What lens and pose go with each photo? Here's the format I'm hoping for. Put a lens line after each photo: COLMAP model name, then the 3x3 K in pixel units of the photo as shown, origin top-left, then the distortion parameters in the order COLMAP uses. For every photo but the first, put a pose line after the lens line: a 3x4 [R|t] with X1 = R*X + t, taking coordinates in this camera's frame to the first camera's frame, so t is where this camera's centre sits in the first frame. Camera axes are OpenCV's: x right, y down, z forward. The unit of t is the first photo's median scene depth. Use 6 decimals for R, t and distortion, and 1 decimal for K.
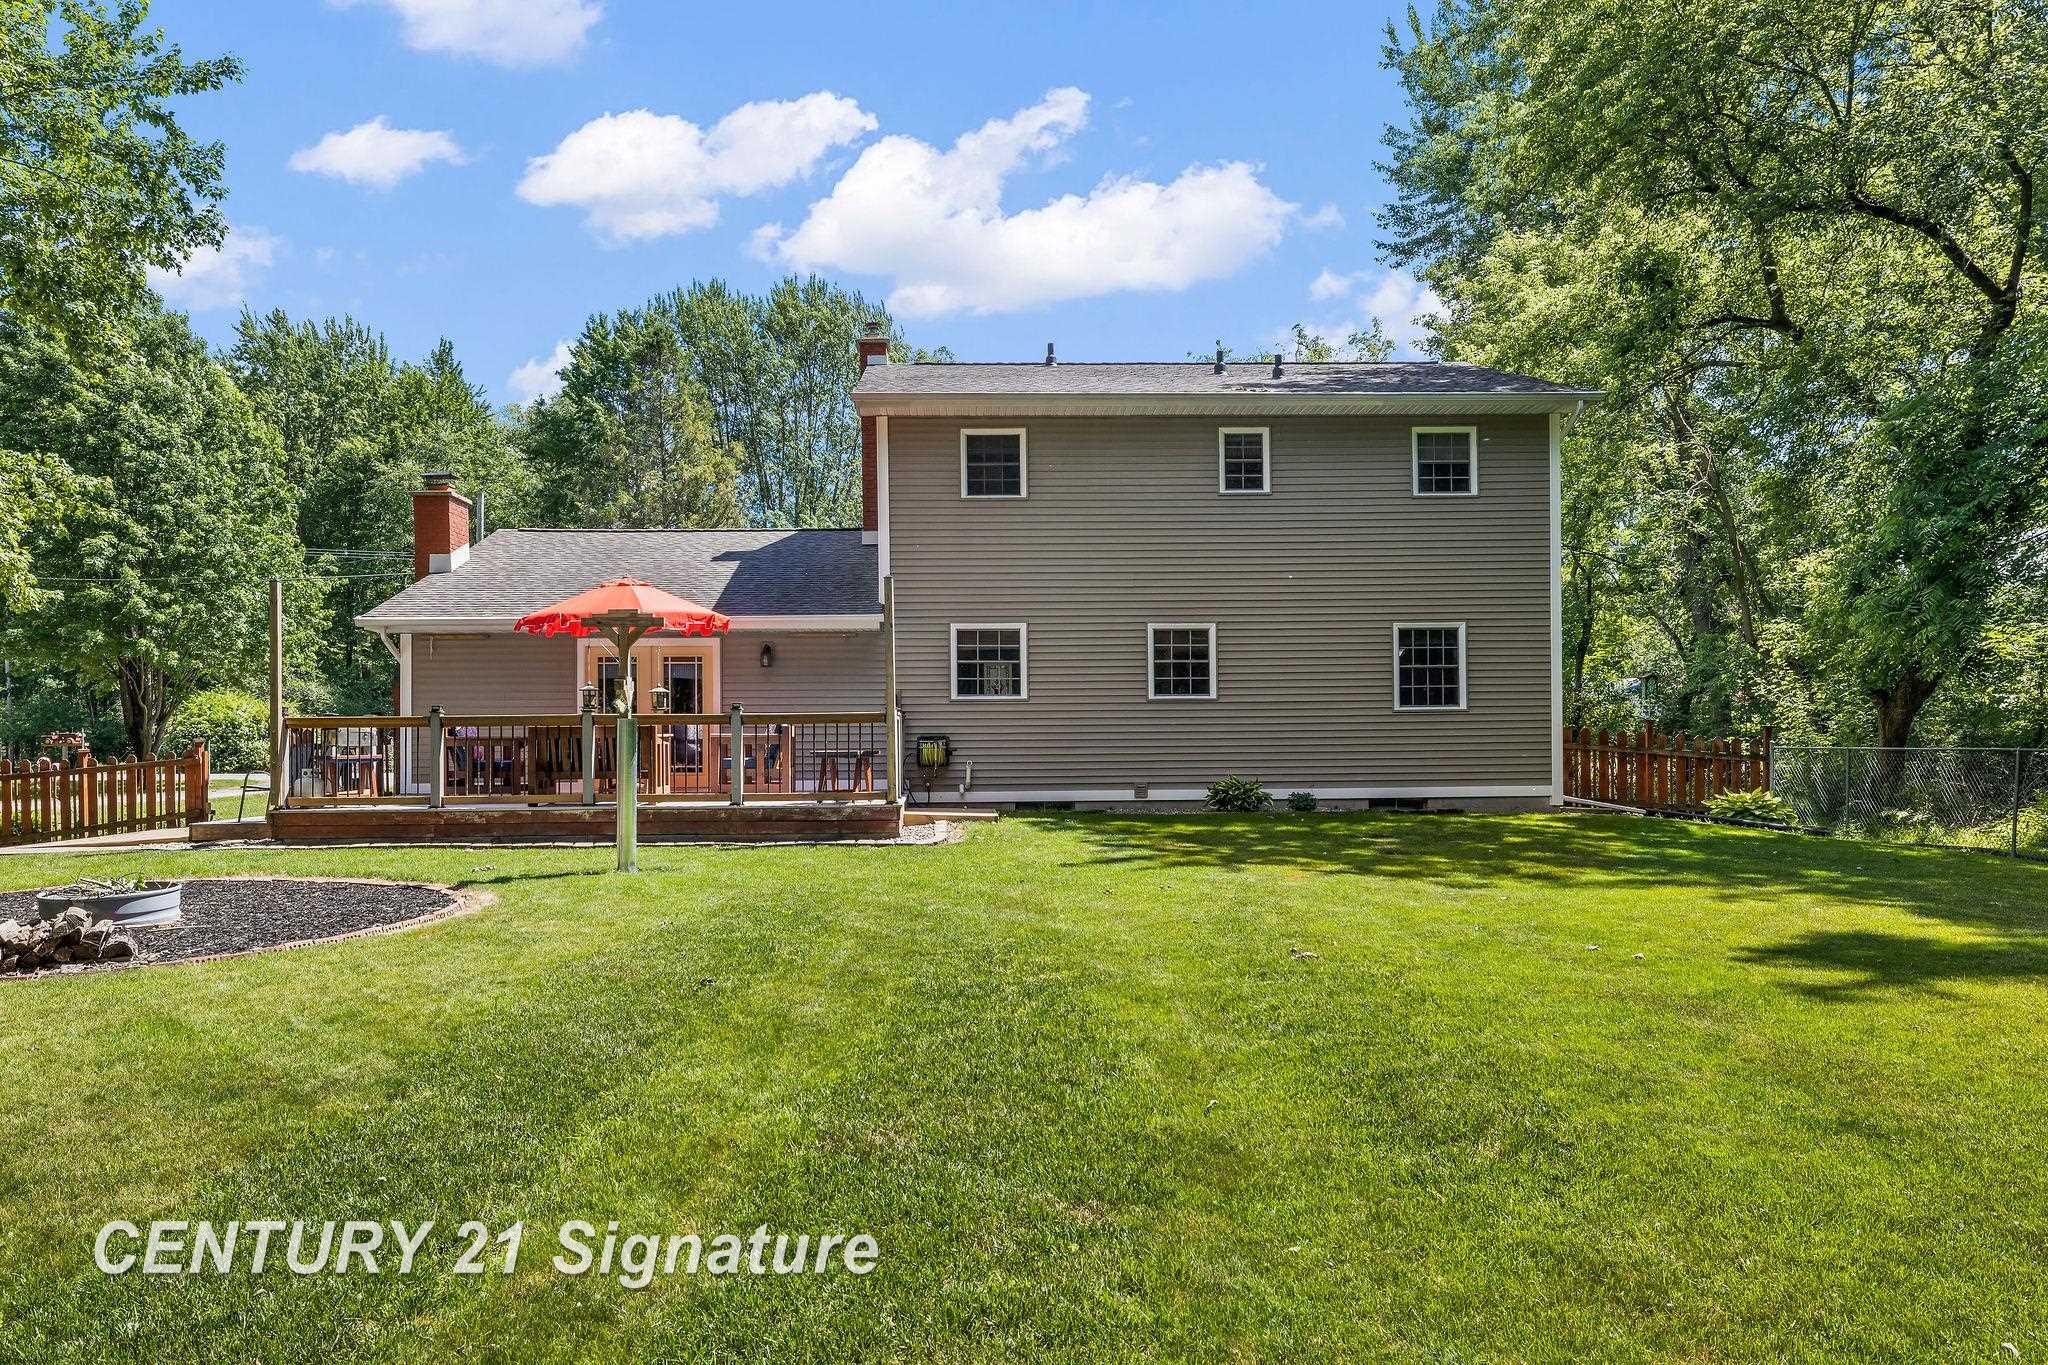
lens RADIAL K [[1423.8, 0, 1024.1], [0, 1423.8, 693.0], [0, 0, 1]] dist [0.009064, 0.013110]
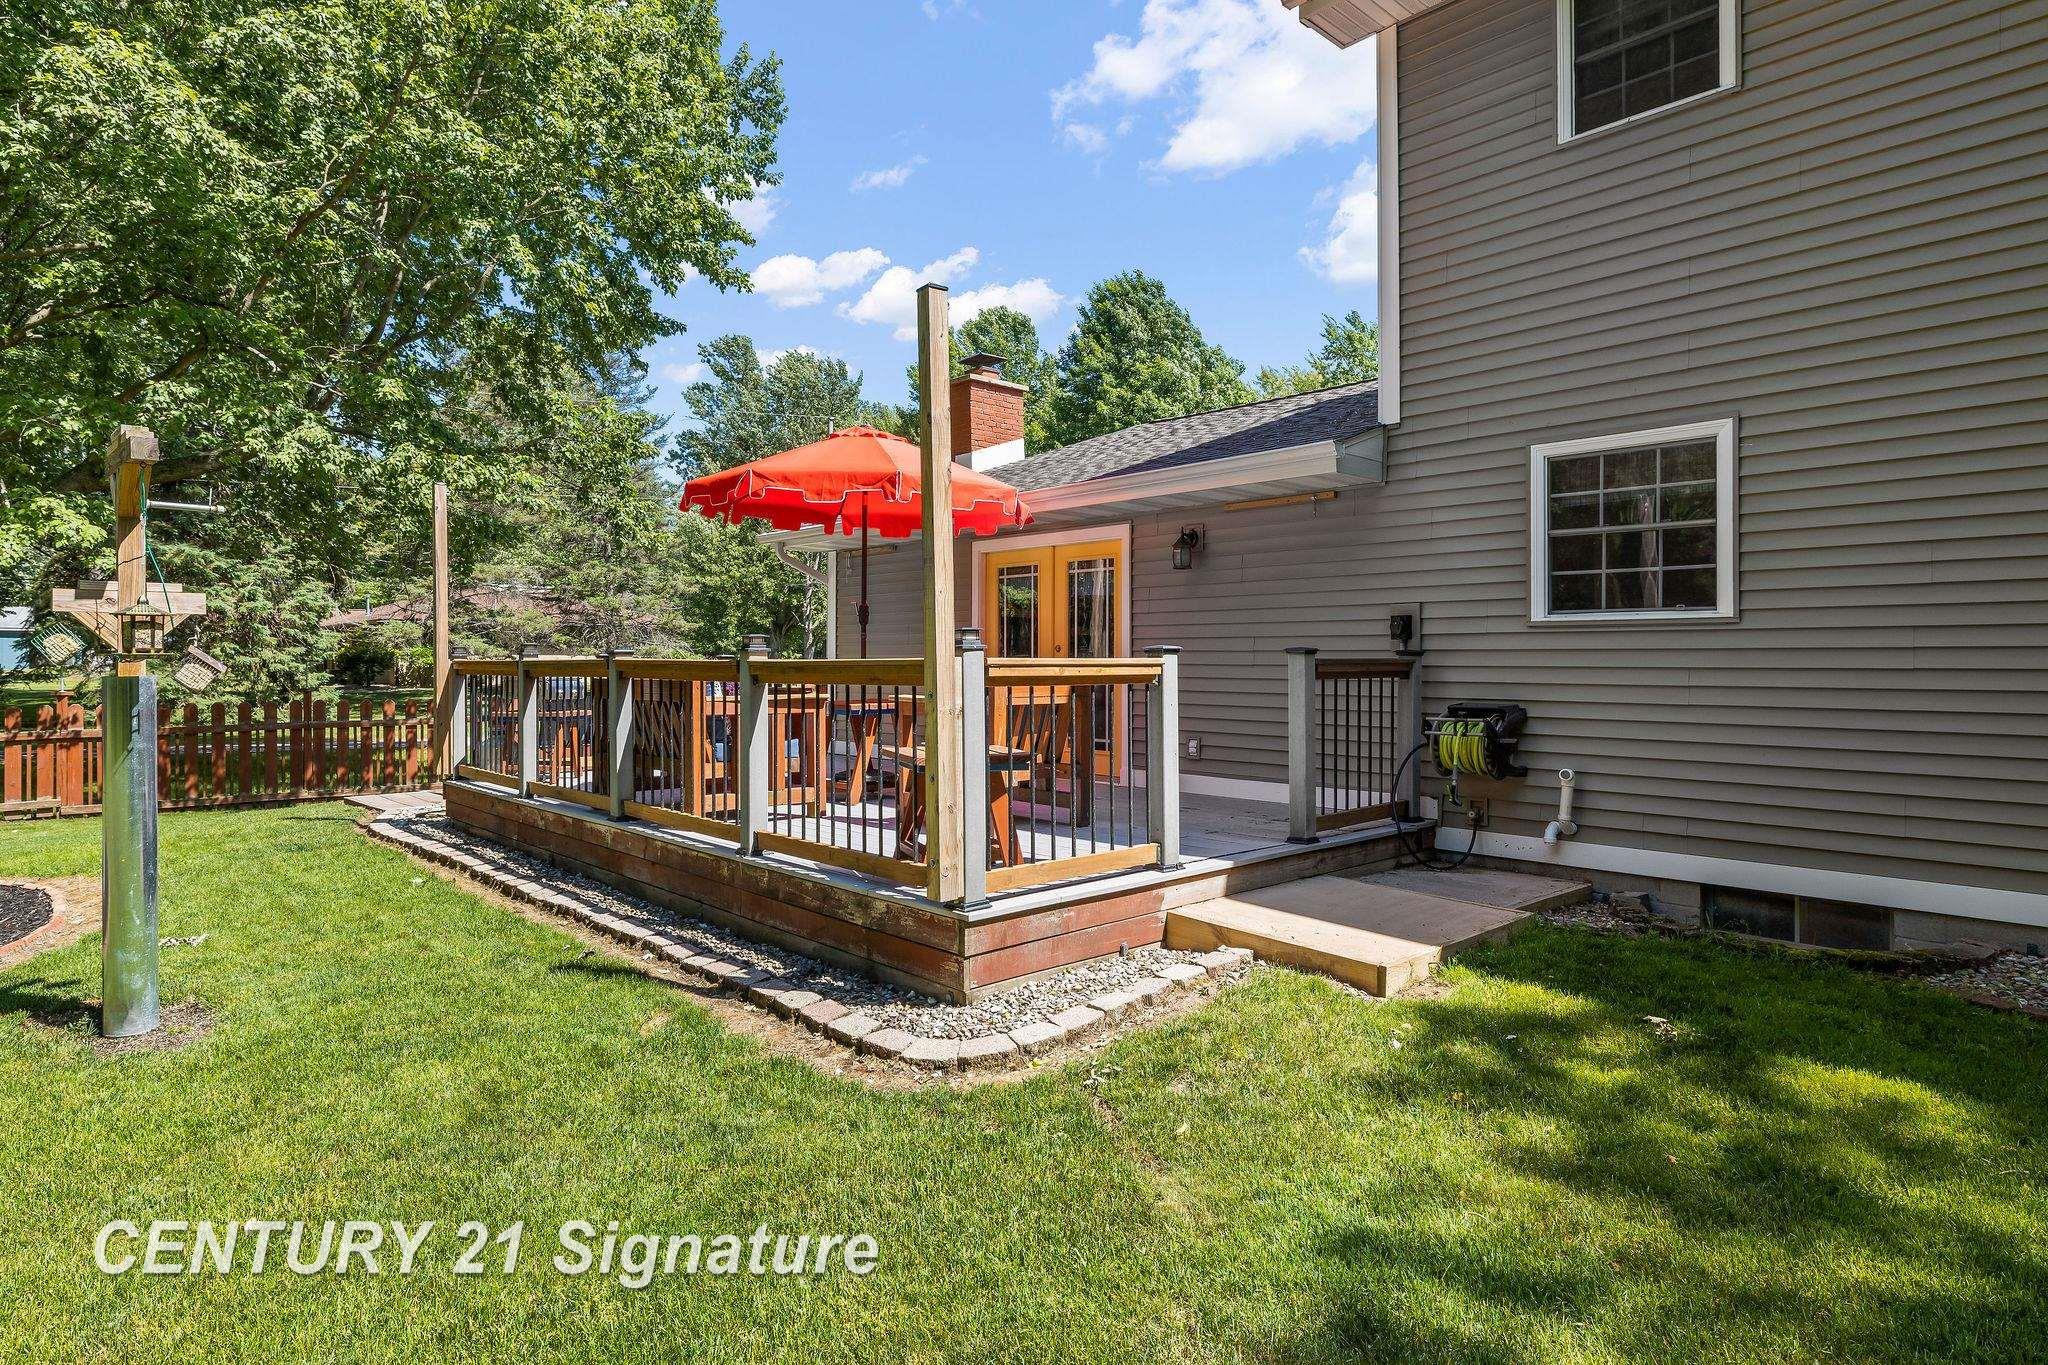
lens RADIAL K [[1135.5, 0, 973.6], [0, 1135.5, 652.9], [0, 0, 1]] dist [-0.000847, 0.000410]
pose [[0.634473, 0.004011, -0.772935, 0.107052], [0.015542, 0.999718, 0.017945, 0.004996], [0.772789, -0.023399, 0.634232, 0.646503]]
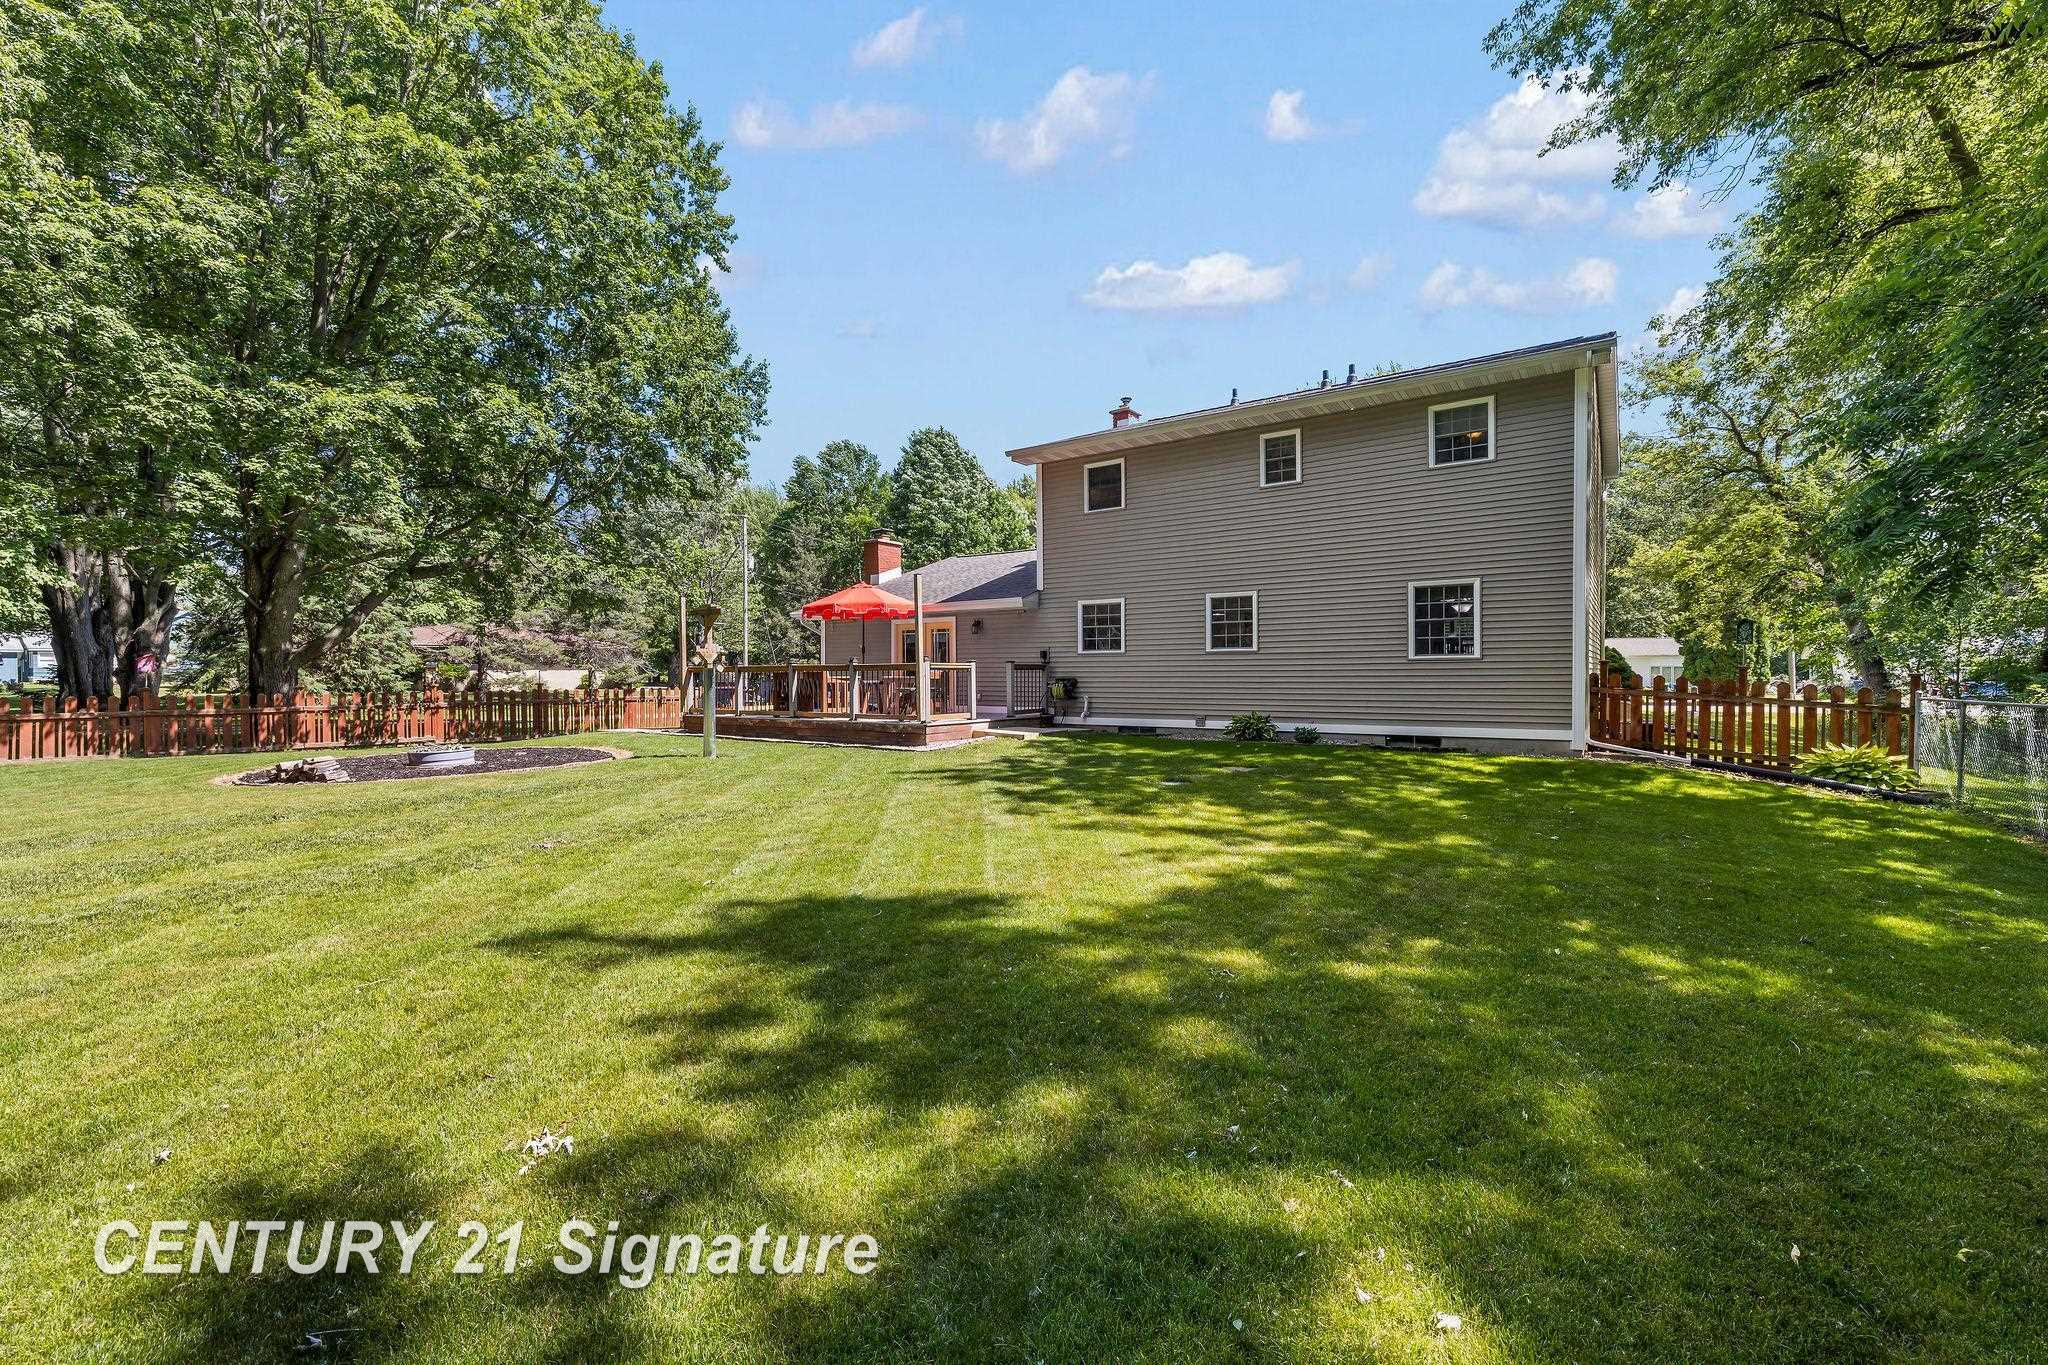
lens RADIAL K [[875.0, 0, 1005.4], [0, 875.0, 675.5], [0, 0, 1]] dist [0.001865, 0.000347]
pose [[0.793817, 0.006150, -0.608126, 0.430243], [0.013565, 0.999521, 0.027815, 0.001487], [0.608006, -0.030329, 0.793353, 0.244040]]
